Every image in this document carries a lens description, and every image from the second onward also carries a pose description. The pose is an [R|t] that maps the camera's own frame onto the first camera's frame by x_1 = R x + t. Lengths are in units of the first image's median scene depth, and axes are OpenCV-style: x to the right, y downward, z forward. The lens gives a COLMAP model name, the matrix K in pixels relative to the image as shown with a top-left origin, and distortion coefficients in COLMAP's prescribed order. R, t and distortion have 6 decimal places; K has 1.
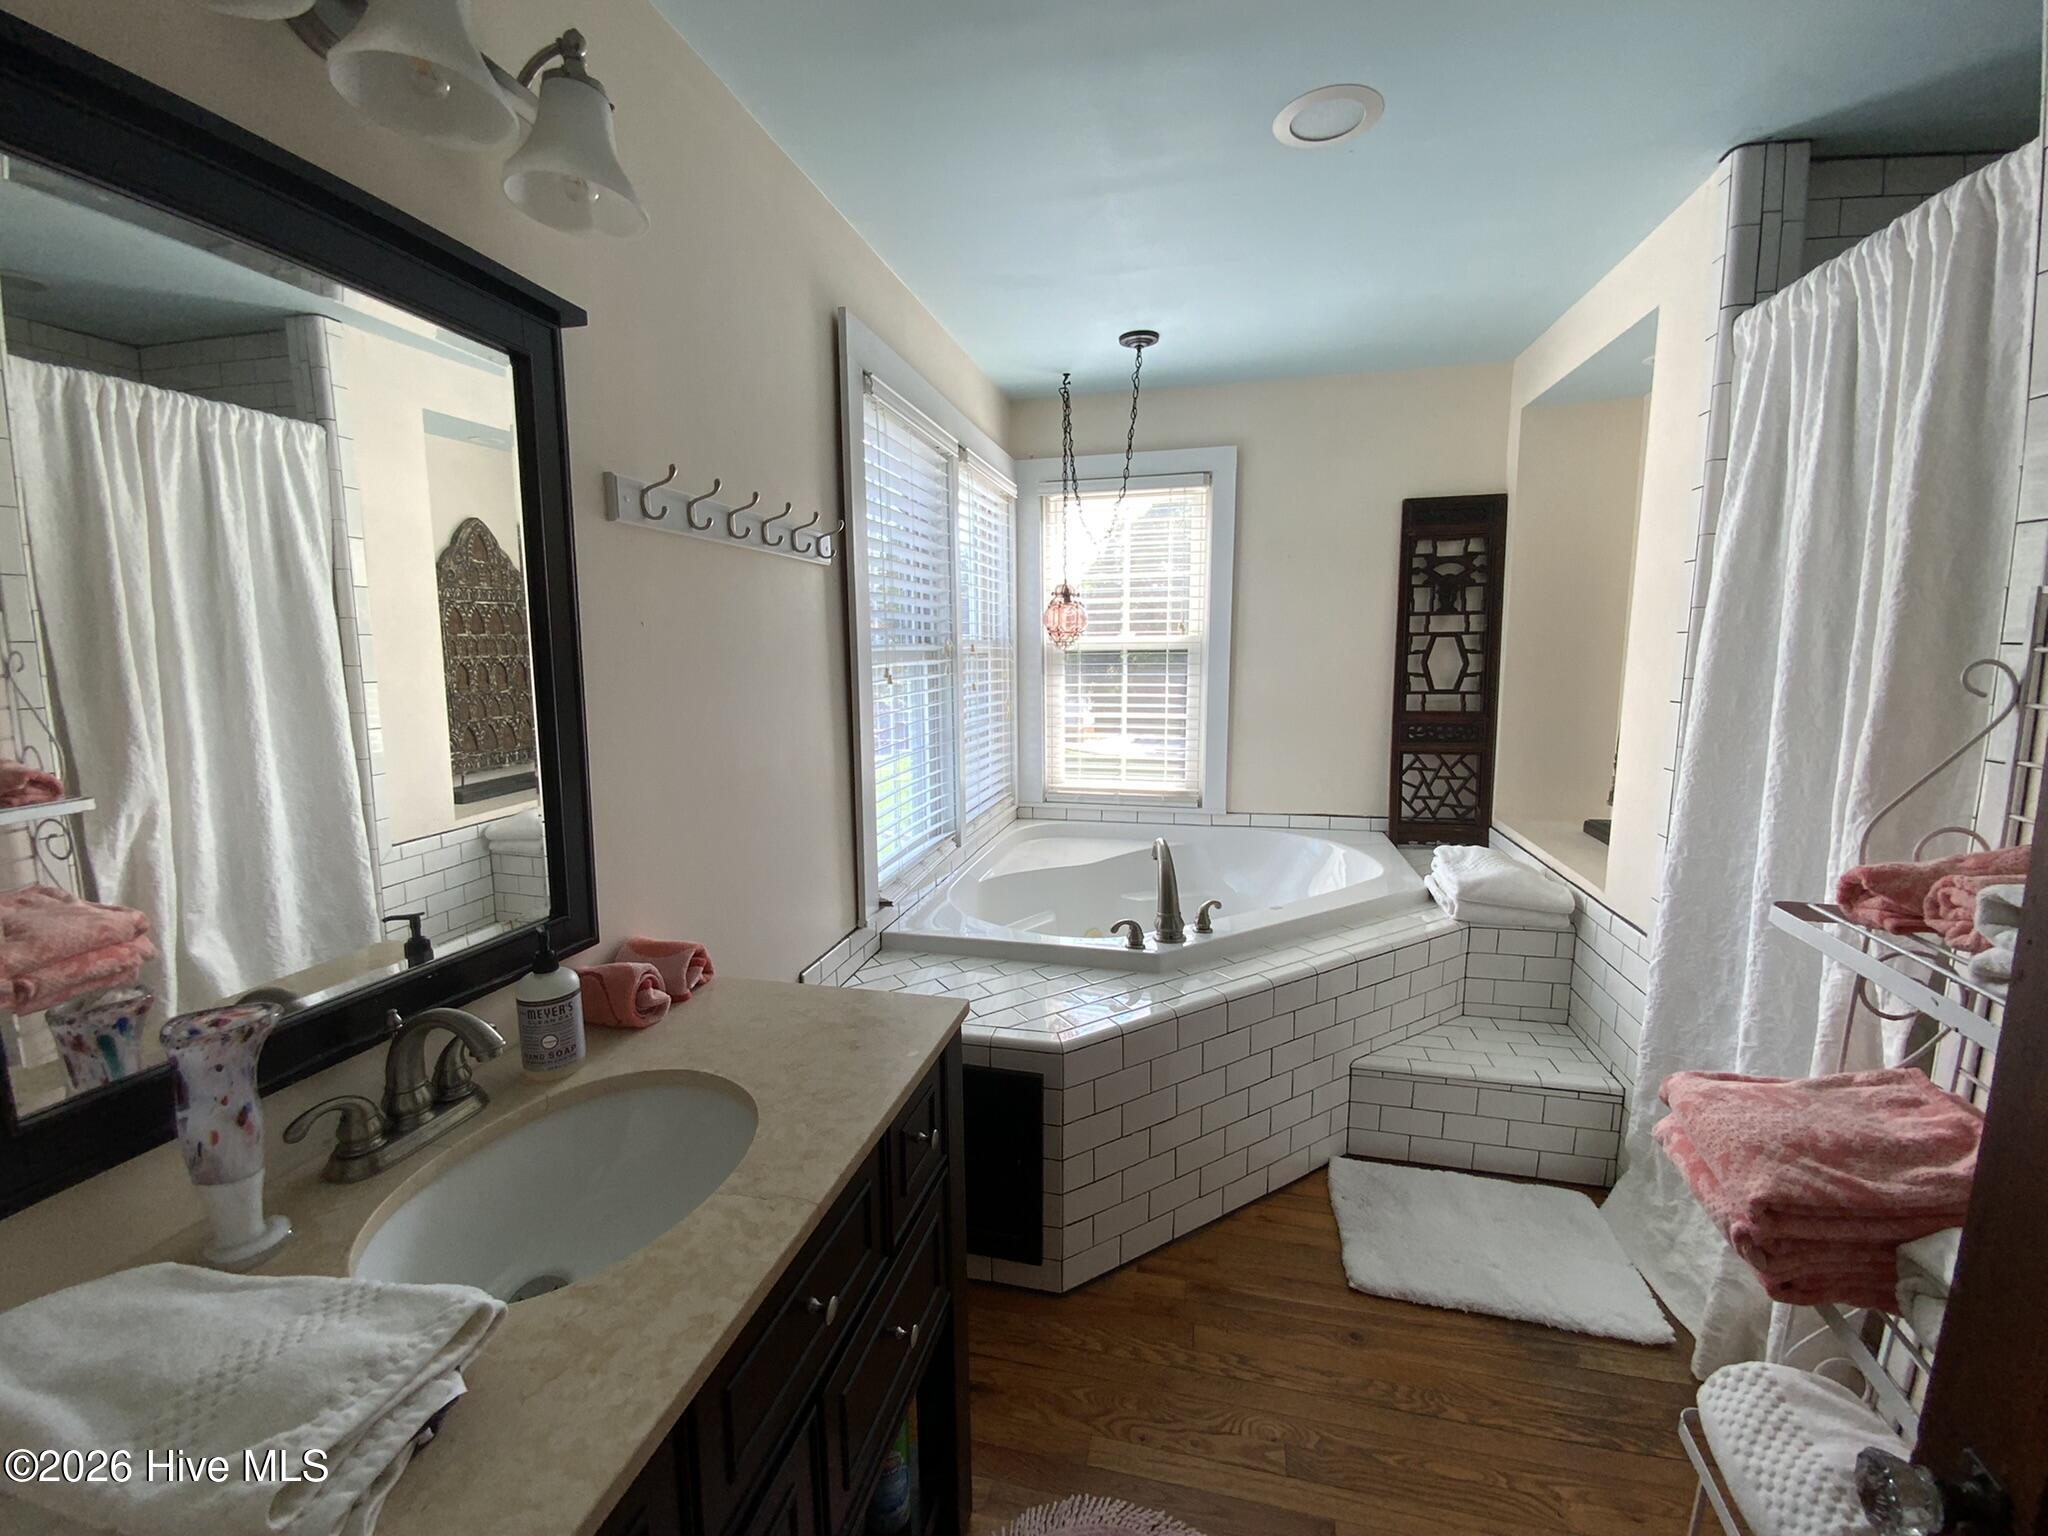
lens RADIAL K [[821.3, 0, 1026.7], [0, 821.3, 769.2], [0, 0, 1]] dist [0.050353, -0.030519]
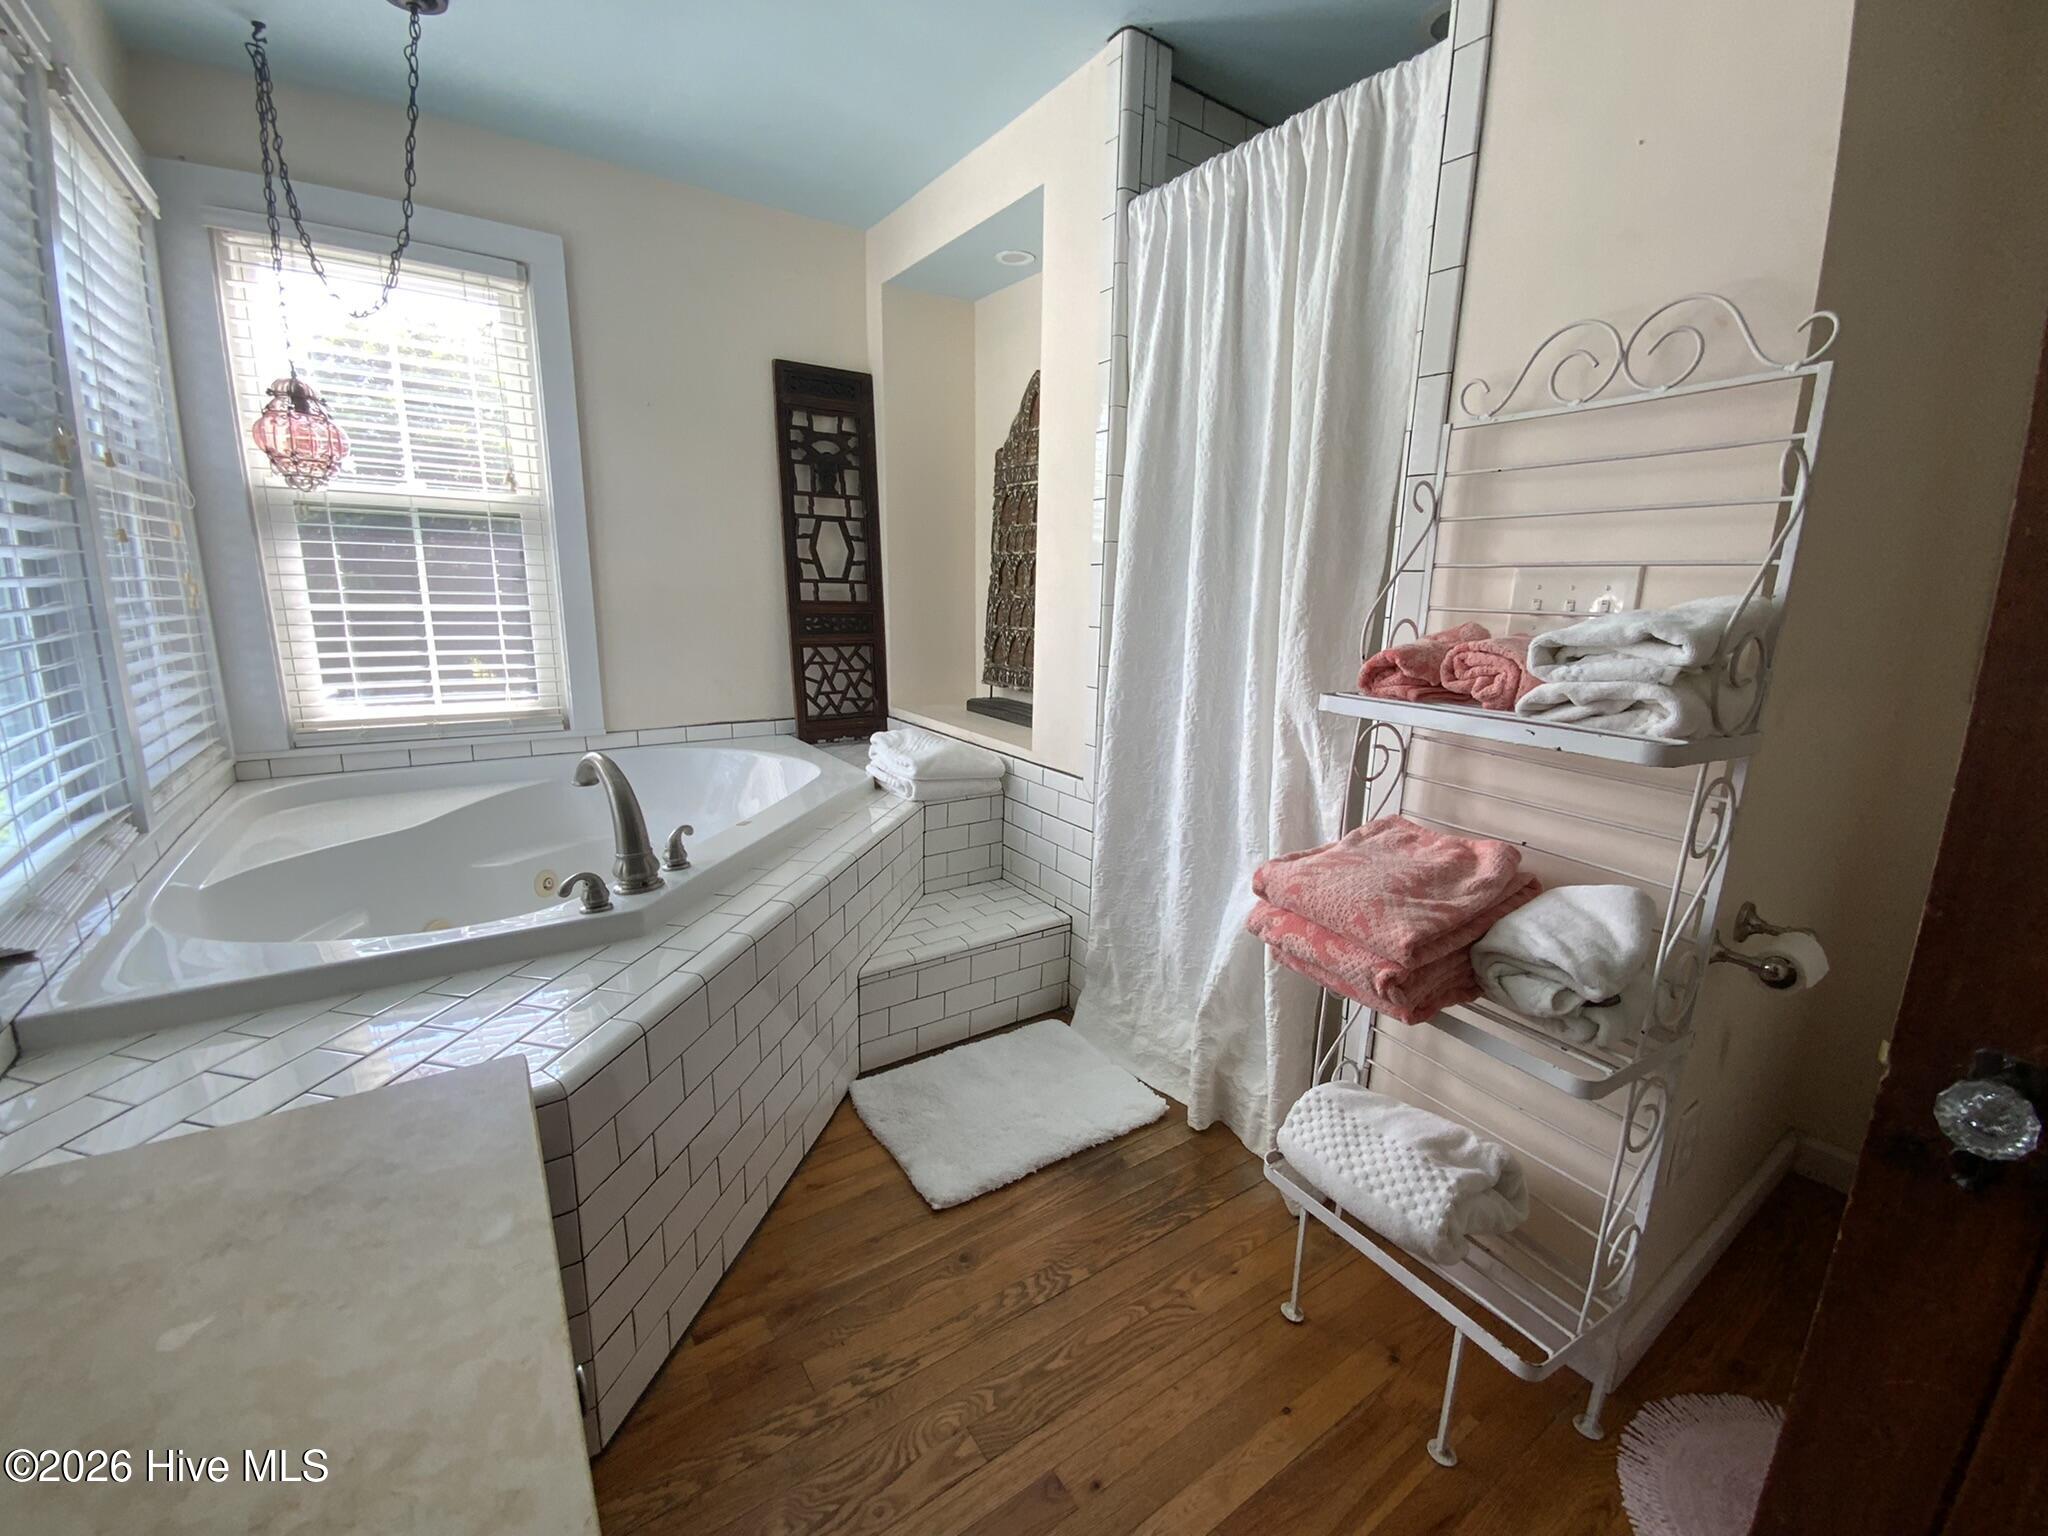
lens RADIAL K [[827.3, 0, 1024.0], [0, 827.3, 768.0], [0, 0, 1]] dist [0.029230, -0.023843]
pose [[0.674992, -0.133415, 0.725662, -0.104757], [0.080651, 0.990964, 0.107172, 0.052180], [-0.733404, -0.013815, 0.679653, 0.264837]]
